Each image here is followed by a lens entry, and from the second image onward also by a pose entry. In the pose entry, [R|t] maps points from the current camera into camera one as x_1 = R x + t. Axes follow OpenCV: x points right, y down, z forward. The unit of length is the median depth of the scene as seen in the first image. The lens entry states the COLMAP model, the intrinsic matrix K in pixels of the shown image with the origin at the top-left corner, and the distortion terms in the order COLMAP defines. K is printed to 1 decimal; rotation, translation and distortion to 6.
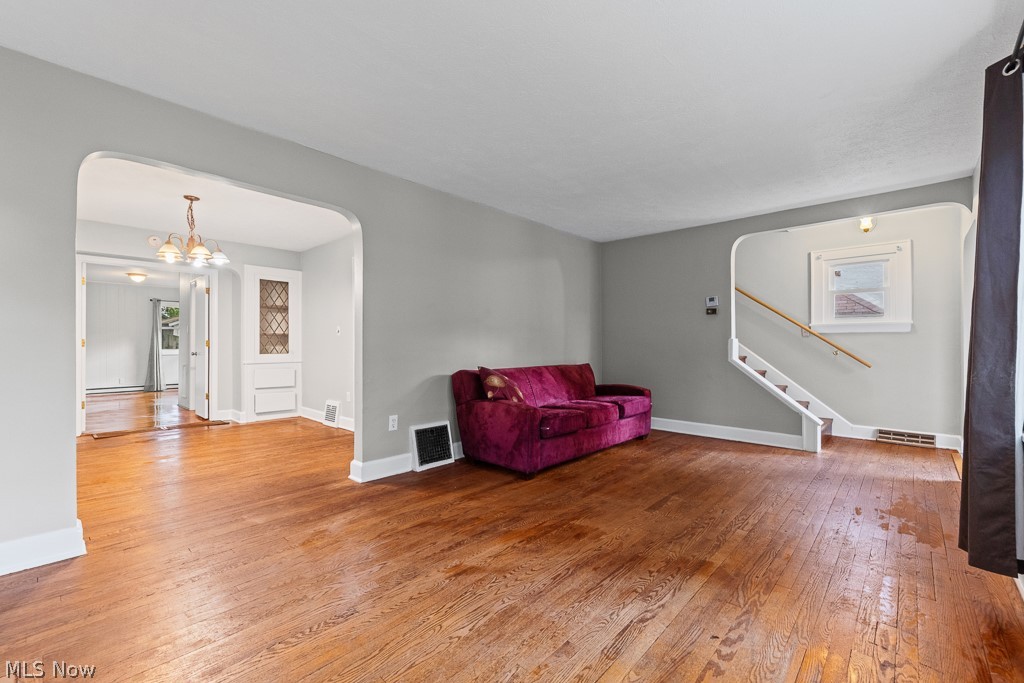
lens RADIAL K [[440.2, 0, 510.5], [0, 440.2, 343.3], [0, 0, 1]] dist [-0.002496, -0.000841]
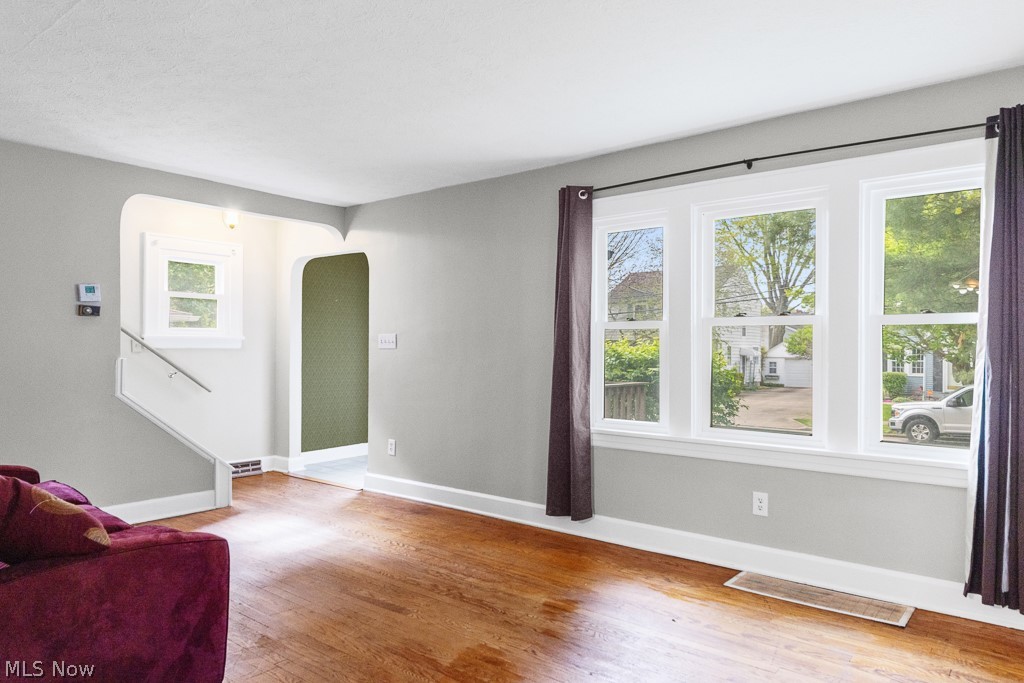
lens RADIAL K [[660.8, 0, 512.2], [0, 660.8, 349.9], [0, 0, 1]] dist [-0.007062, -0.000770]
pose [[-0.078237, 0.000193, 0.996935, -0.581780], [-0.008544, 0.999963, -0.000864, -0.033957], [-0.996898, -0.008586, -0.078233, 0.698679]]
